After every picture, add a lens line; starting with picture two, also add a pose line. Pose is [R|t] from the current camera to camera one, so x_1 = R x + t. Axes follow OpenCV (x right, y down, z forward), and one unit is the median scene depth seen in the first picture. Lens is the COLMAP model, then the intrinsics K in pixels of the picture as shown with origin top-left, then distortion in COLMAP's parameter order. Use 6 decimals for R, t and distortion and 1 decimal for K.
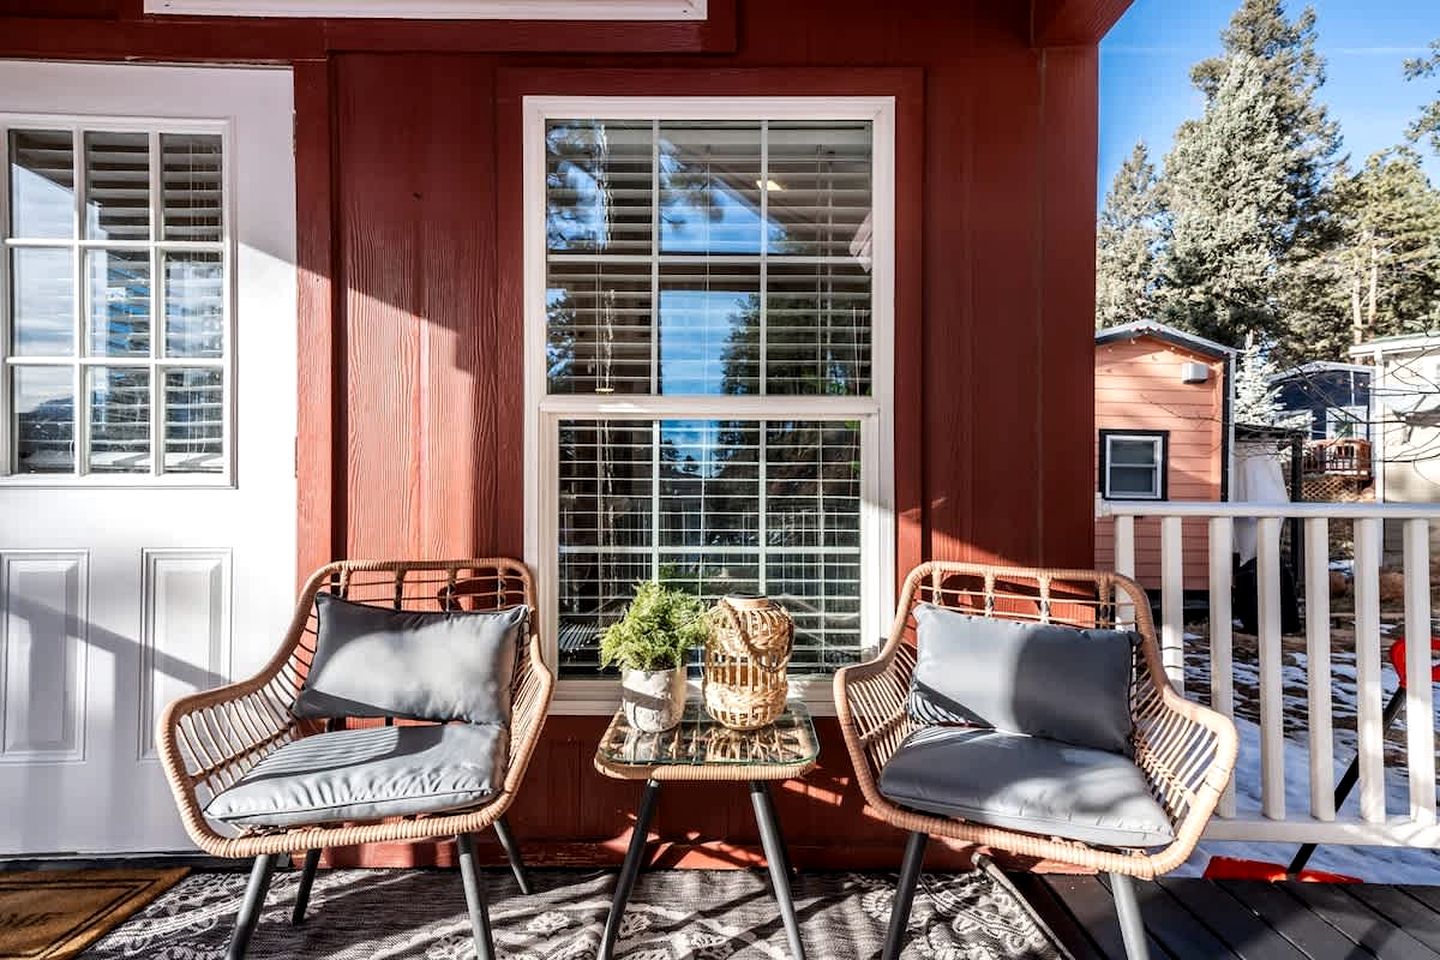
lens RADIAL K [[681.5, 0, 726.7], [0, 681.5, 487.0], [0, 0, 1]] dist [0.016576, 0.000755]
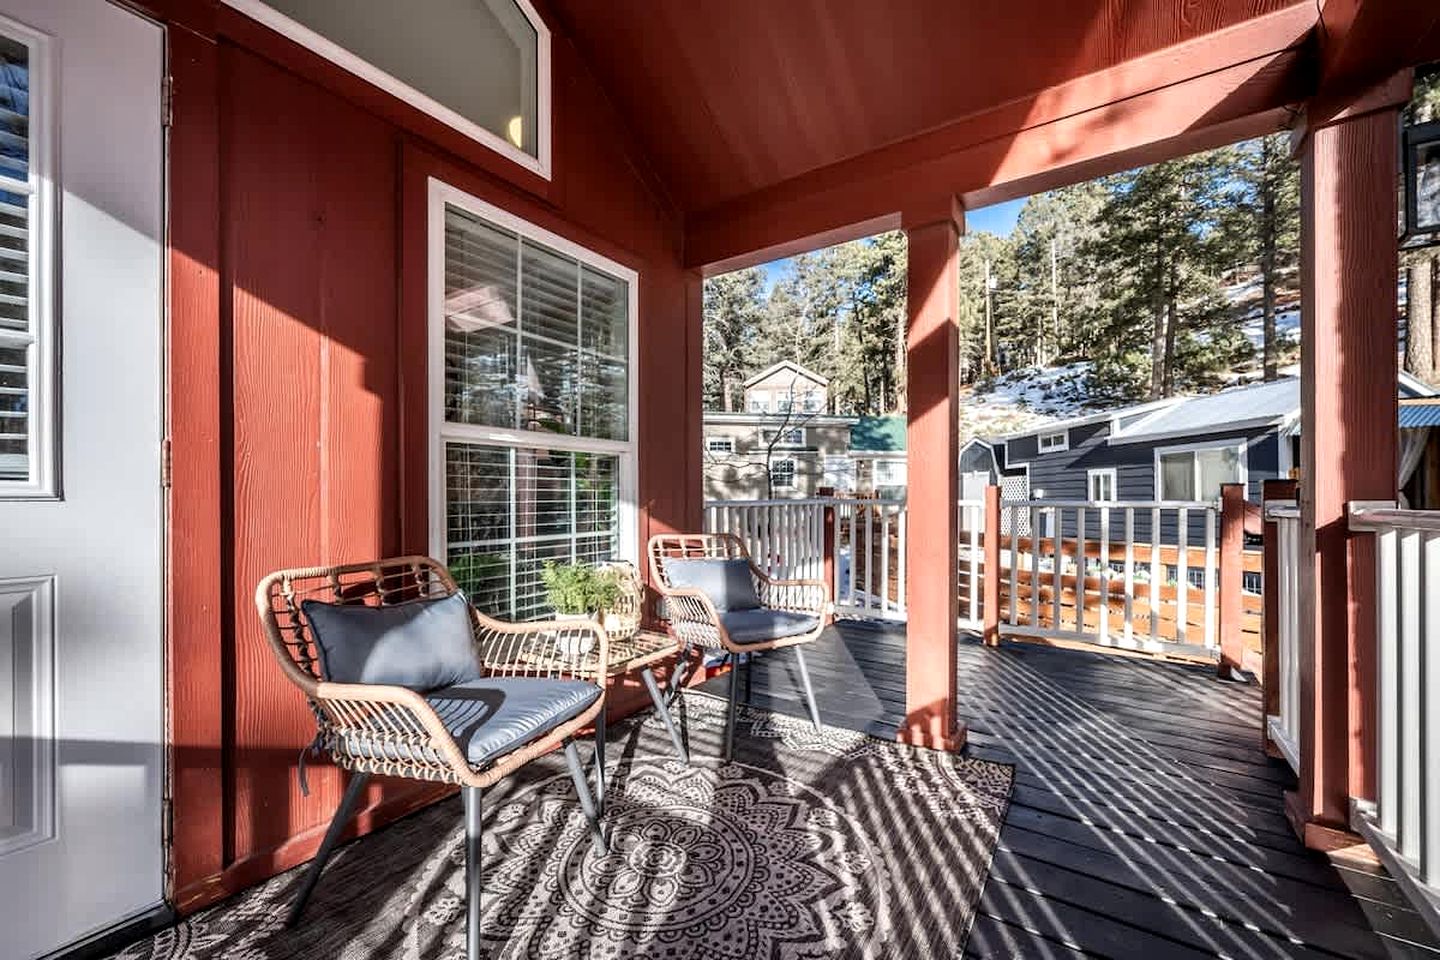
lens RADIAL K [[570.4, 0, 720.4], [0, 570.4, 485.4], [0, 0, 1]] dist [-0.007612, 0.001207]
pose [[0.560081, 0.007653, 0.828403, -0.832549], [0.005623, 0.999899, -0.013040, -0.001993], [-0.828419, 0.011962, 0.559981, 0.006946]]
